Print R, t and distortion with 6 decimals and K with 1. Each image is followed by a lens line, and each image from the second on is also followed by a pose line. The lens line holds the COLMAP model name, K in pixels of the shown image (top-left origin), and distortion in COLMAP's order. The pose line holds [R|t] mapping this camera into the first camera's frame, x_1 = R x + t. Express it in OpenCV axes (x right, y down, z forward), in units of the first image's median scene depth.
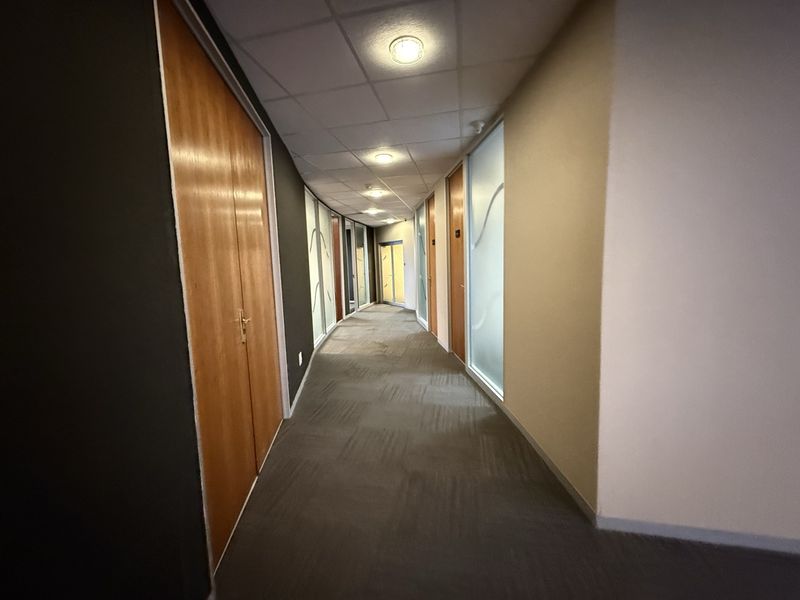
lens RADIAL K [[314.4, 0, 400.0], [0, 314.4, 300.0], [0, 0, 1]] dist [-0.008057, -0.000053]
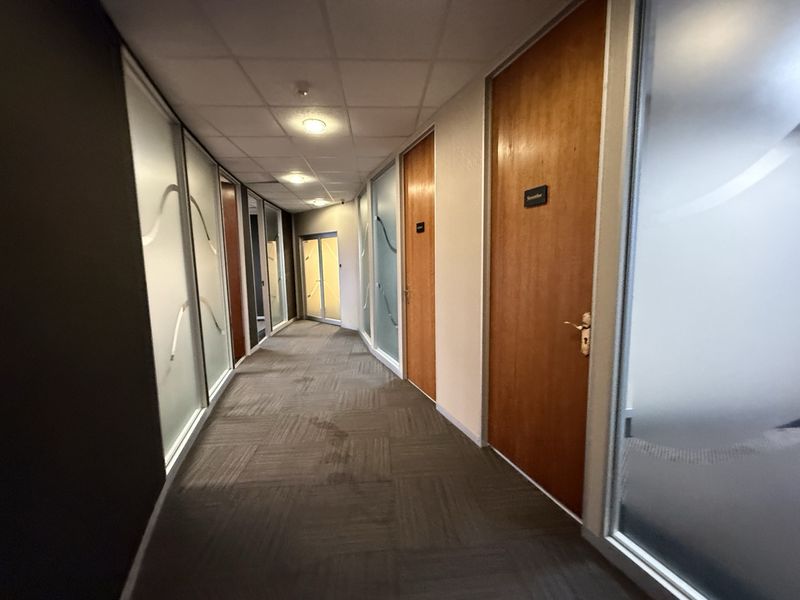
lens RADIAL K [[314.4, 0, 400.0], [0, 314.4, 300.0], [0, 0, 1]] dist [-0.008057, -0.000053]
pose [[0.962753, -0.016473, 0.269880, -0.060621], [0.017998, 0.999833, -0.003180, -0.040488], [-0.269783, 0.007919, 0.962889, 0.354493]]
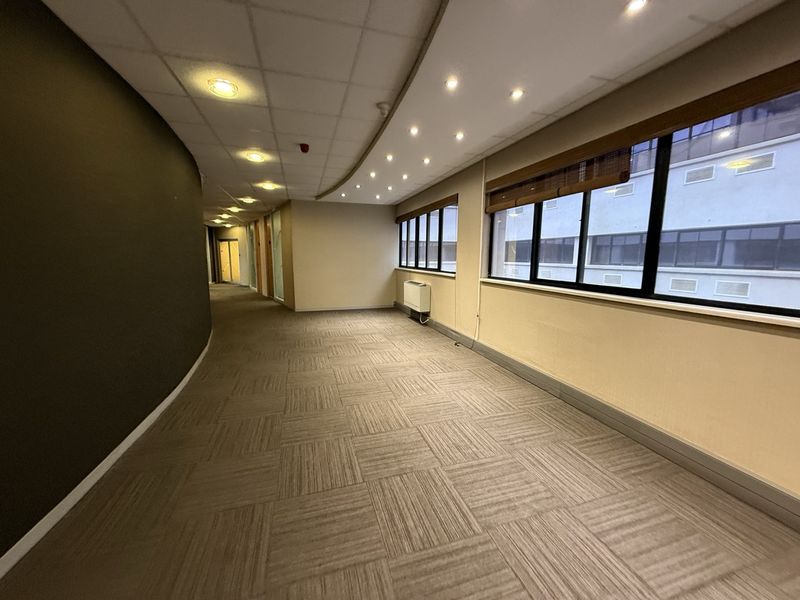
lens RADIAL K [[314.4, 0, 400.0], [0, 314.4, 300.0], [0, 0, 1]] dist [-0.008057, -0.000053]
pose [[0.874478, -0.026921, 0.484317, -0.058248], [0.018425, 0.999582, 0.022294, 0.099296], [-0.484715, -0.010572, 0.874608, -0.830307]]
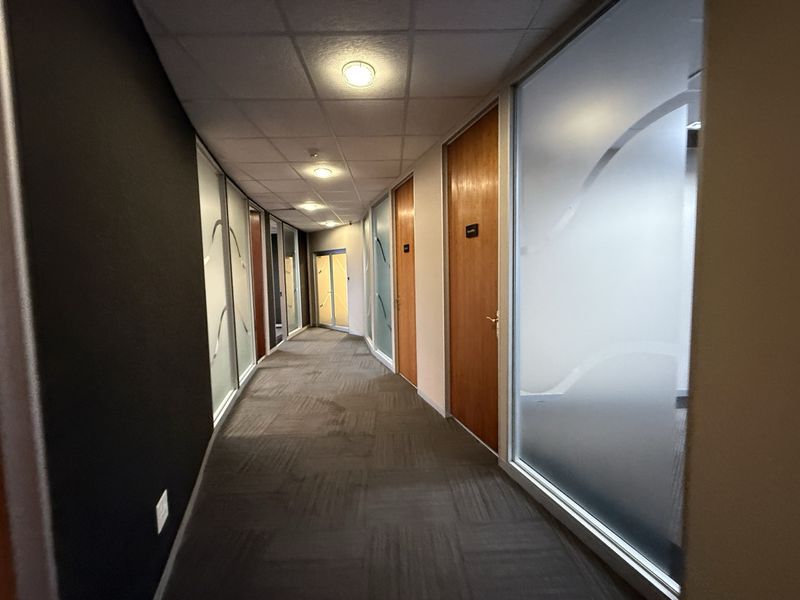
lens RADIAL K [[314.4, 0, 400.0], [0, 314.4, 300.0], [0, 0, 1]] dist [-0.008057, -0.000053]
pose [[0.973660, -0.005513, 0.227937, -0.050549], [0.015726, 0.998951, -0.043015, -0.029343], [-0.227461, 0.045467, 0.972725, 0.245402]]
